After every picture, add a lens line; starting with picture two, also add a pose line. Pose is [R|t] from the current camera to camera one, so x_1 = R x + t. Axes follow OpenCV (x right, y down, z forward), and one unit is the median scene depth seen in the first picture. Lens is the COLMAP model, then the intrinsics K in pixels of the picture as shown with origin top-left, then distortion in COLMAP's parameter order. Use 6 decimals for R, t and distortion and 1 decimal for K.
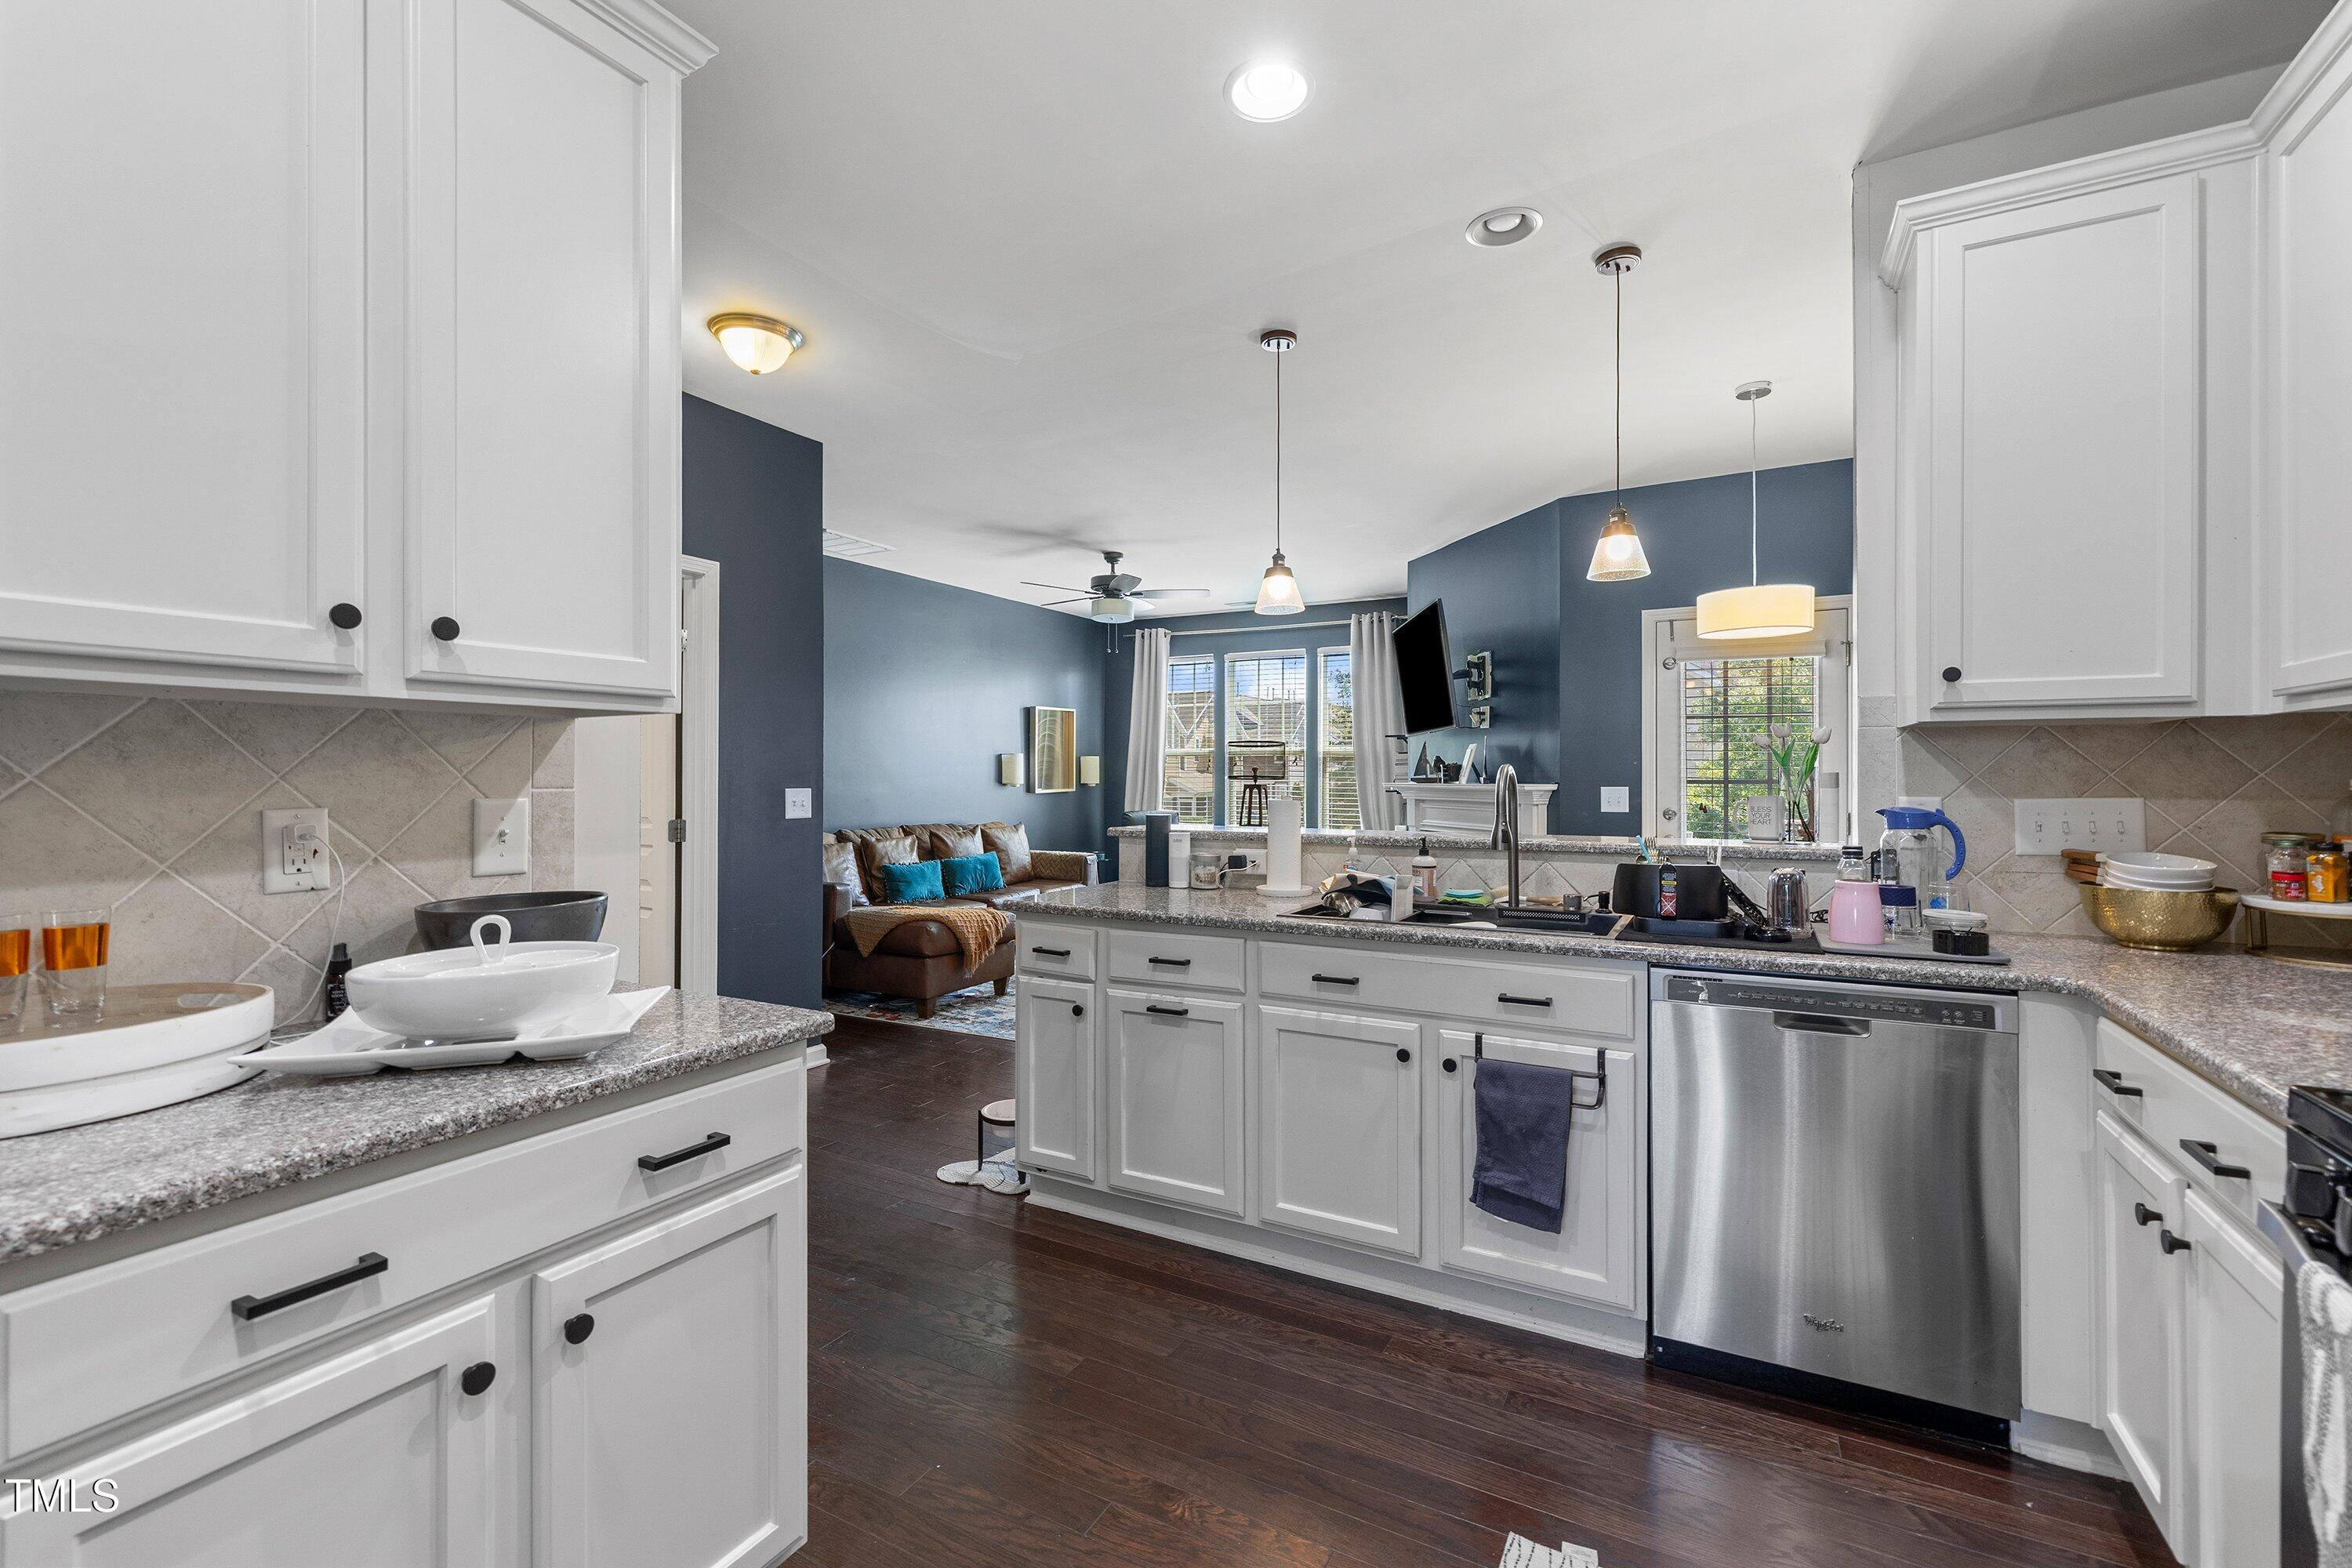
lens RADIAL K [[999.2, 0, 1178.2], [0, 999.2, 772.1], [0, 0, 1]] dist [0.000772, 0.000160]
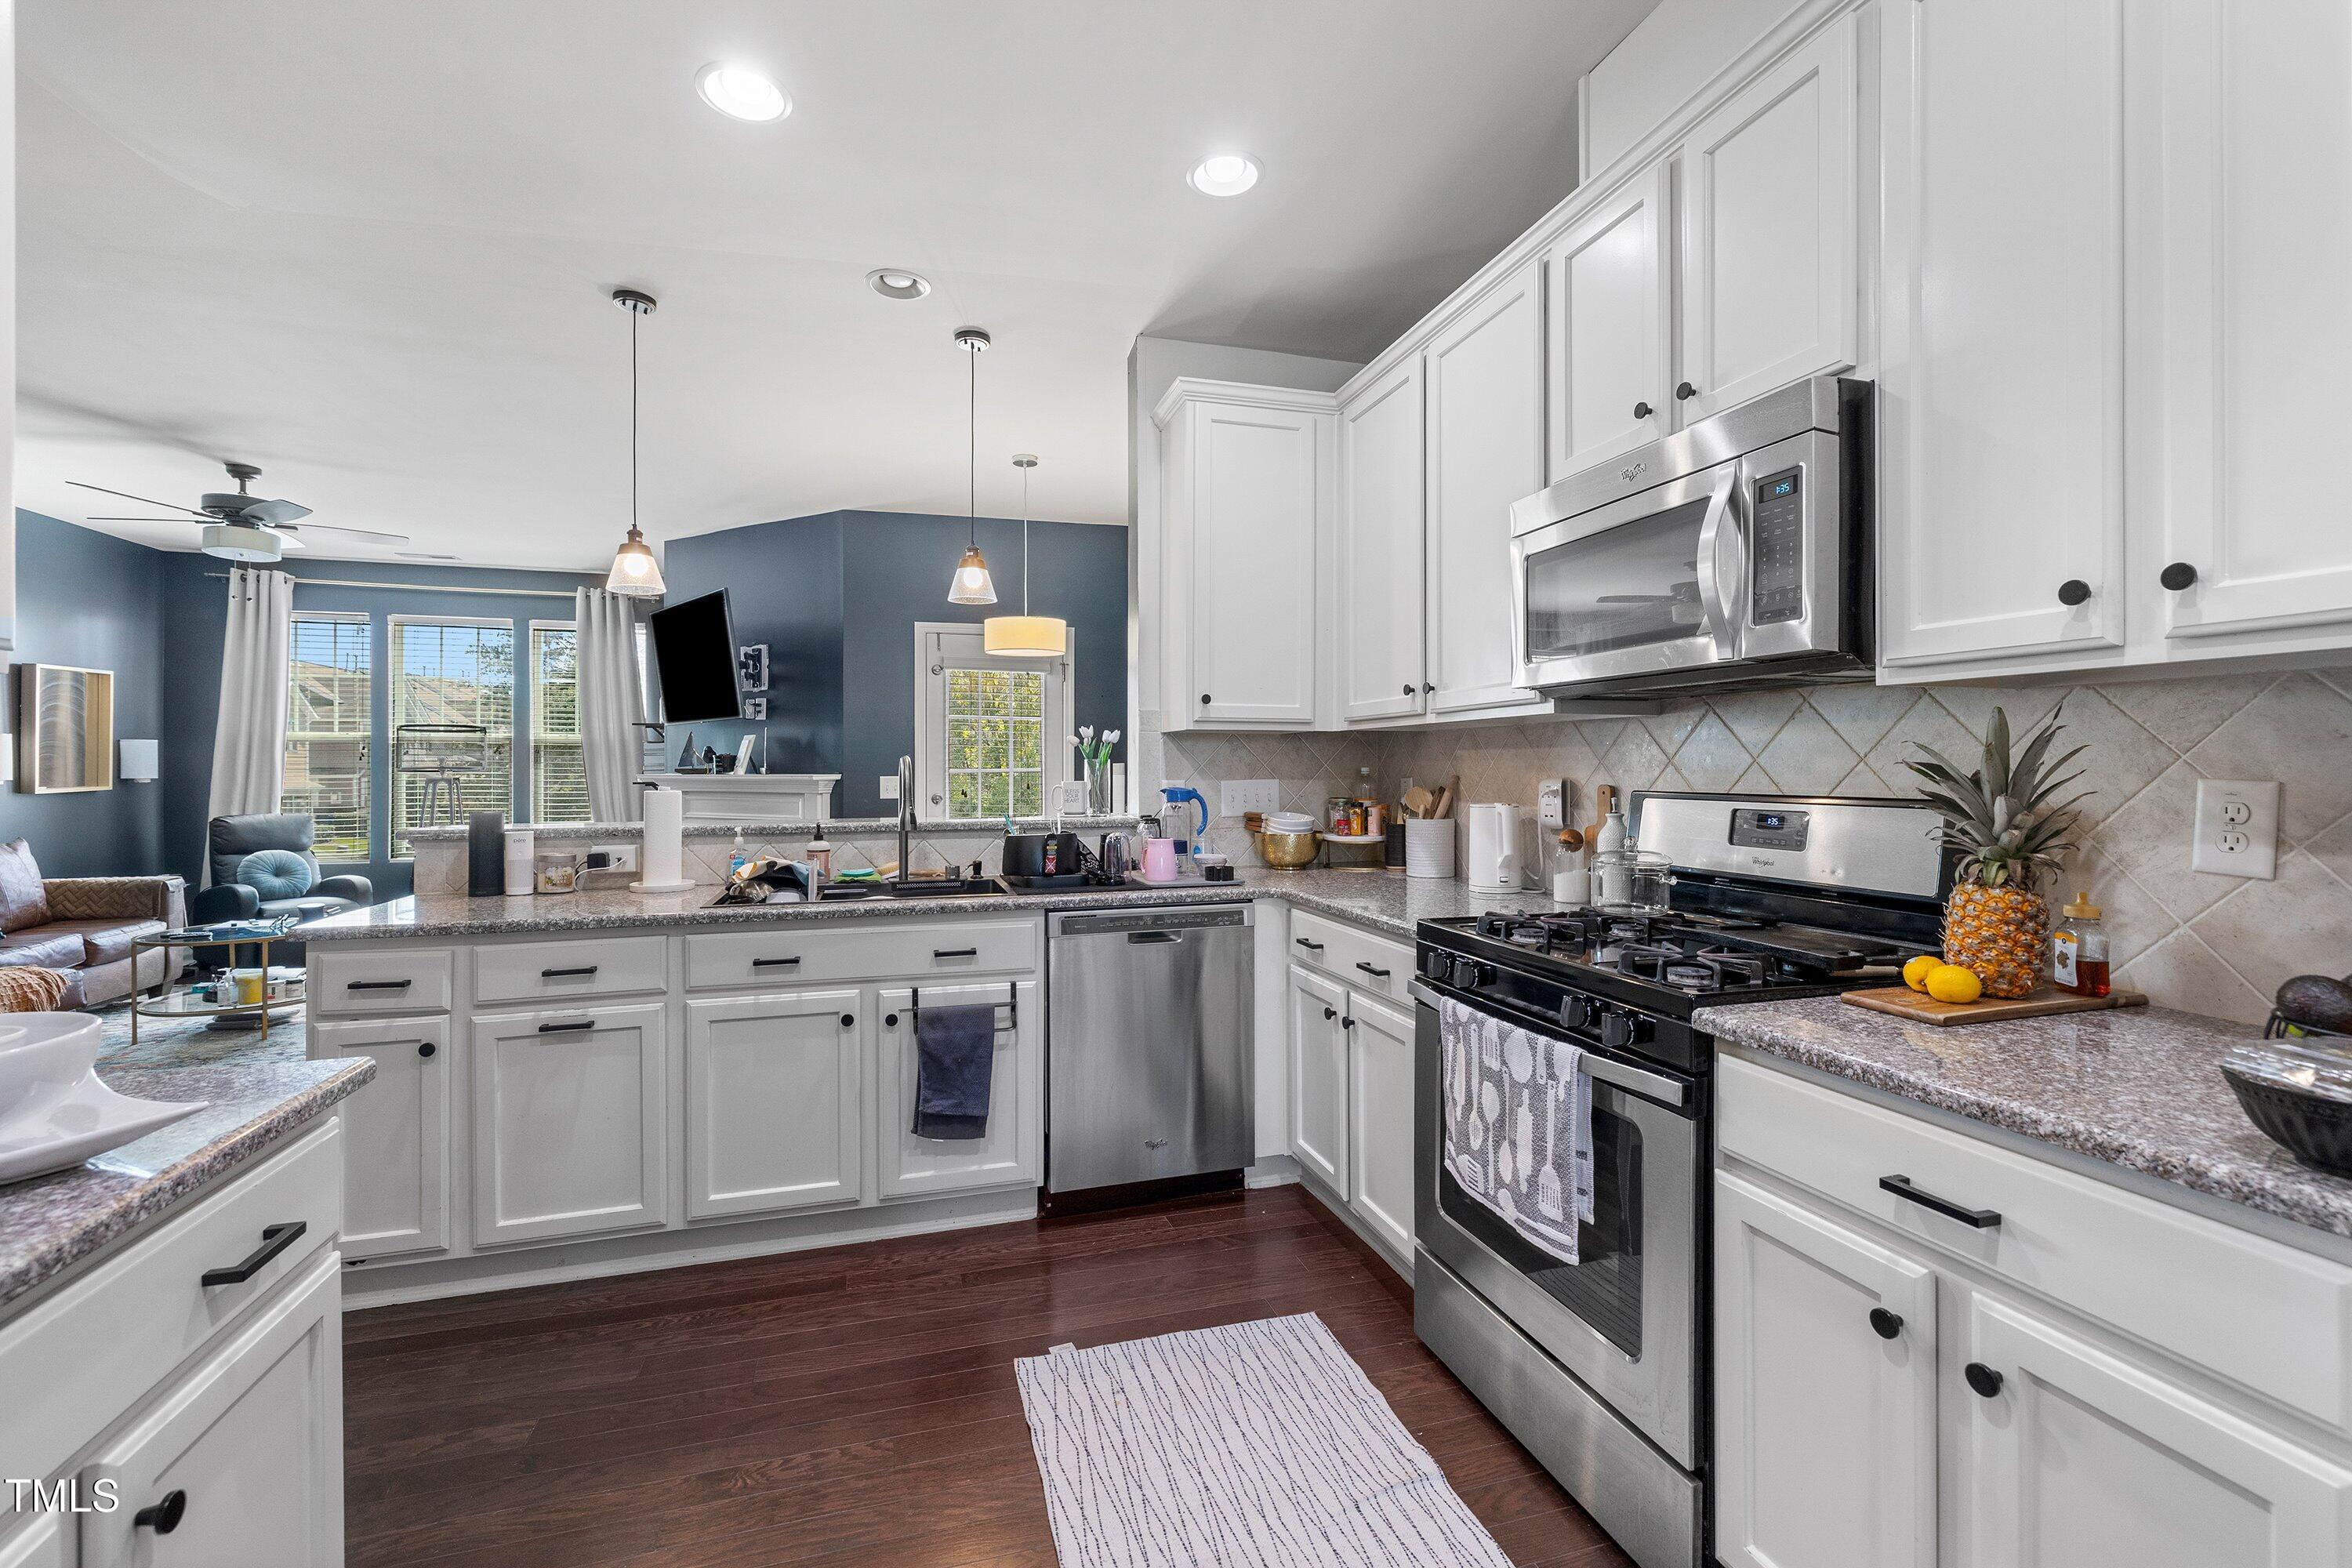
lens RADIAL K [[992.1, 0, 1174.4], [0, 992.1, 764.9], [0, 0, 1]] dist [0.001764, 0.000312]
pose [[0.702608, 0.000150, 0.711577, -0.276832], [-0.001393, 0.999998, 0.001164, 0.000536], [-0.711575, -0.001809, 0.702607, -0.021833]]
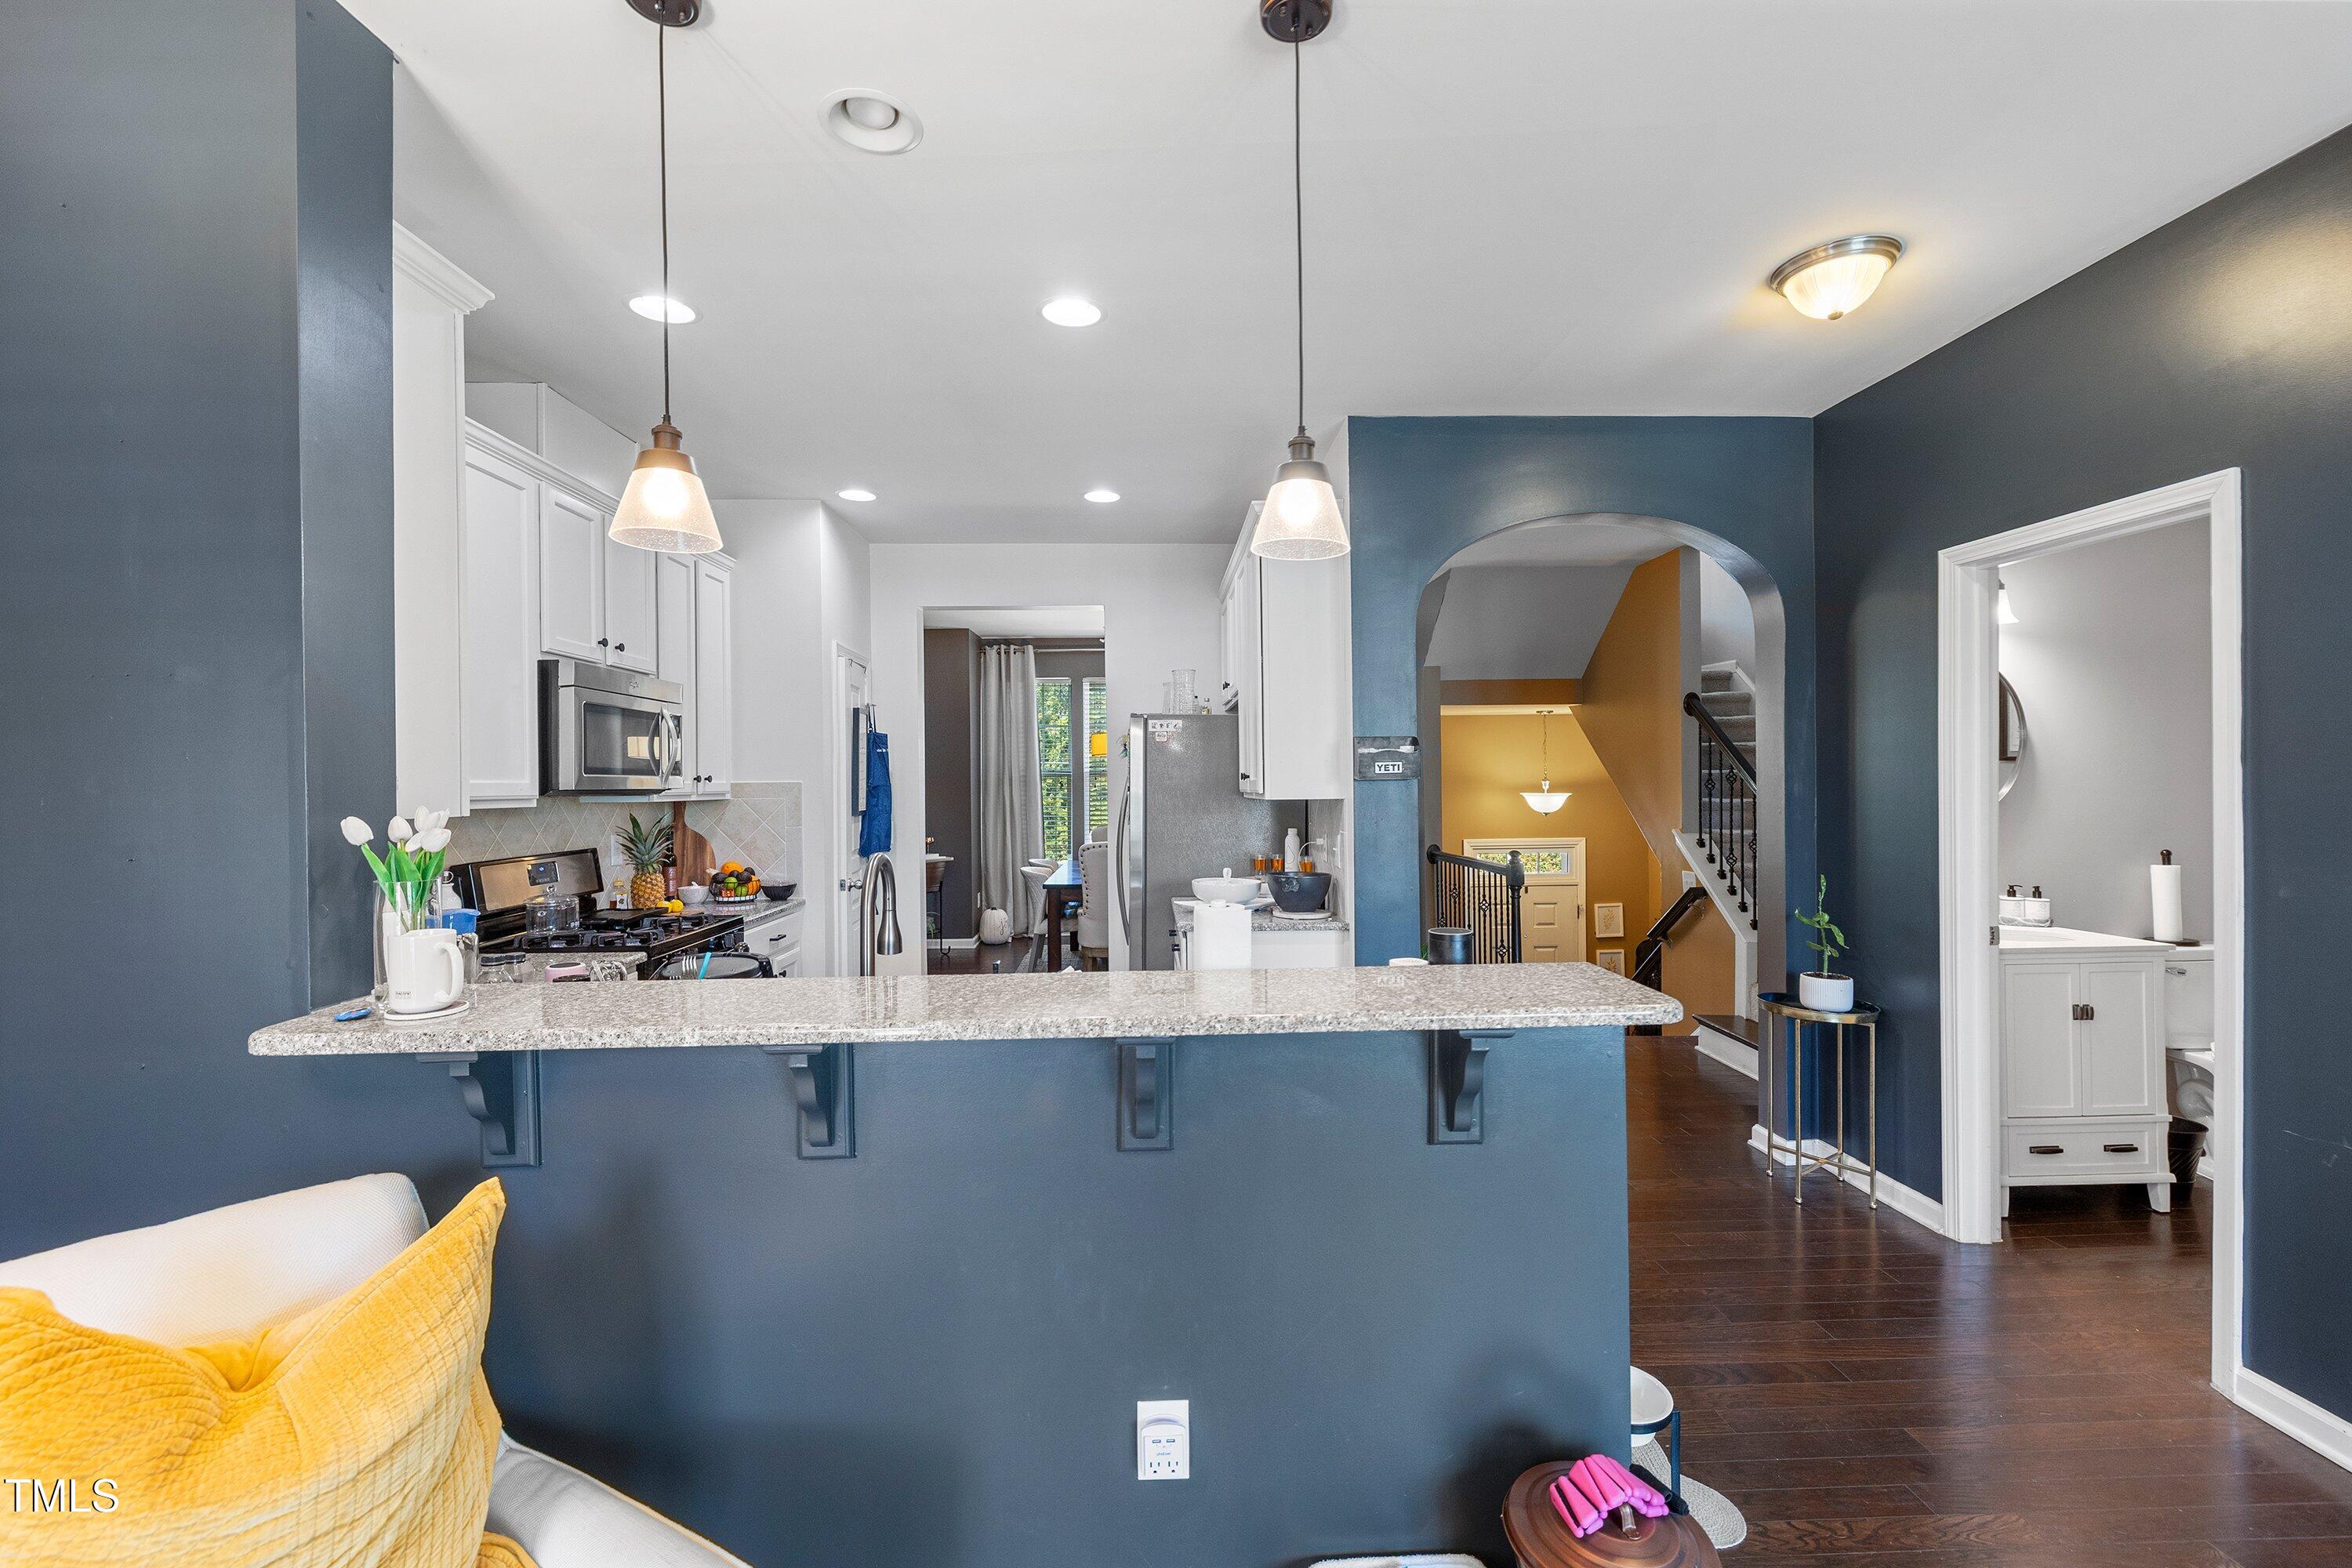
lens RADIAL K [[999.2, 0, 1178.2], [0, 999.2, 772.1], [0, 0, 1]] dist [0.000772, 0.000160]
pose [[-0.855954, 0.004963, -0.517028, 0.555102], [0.015181, 0.999764, -0.015536, -0.057909], [0.516829, -0.021147, -0.855827, 1.864570]]
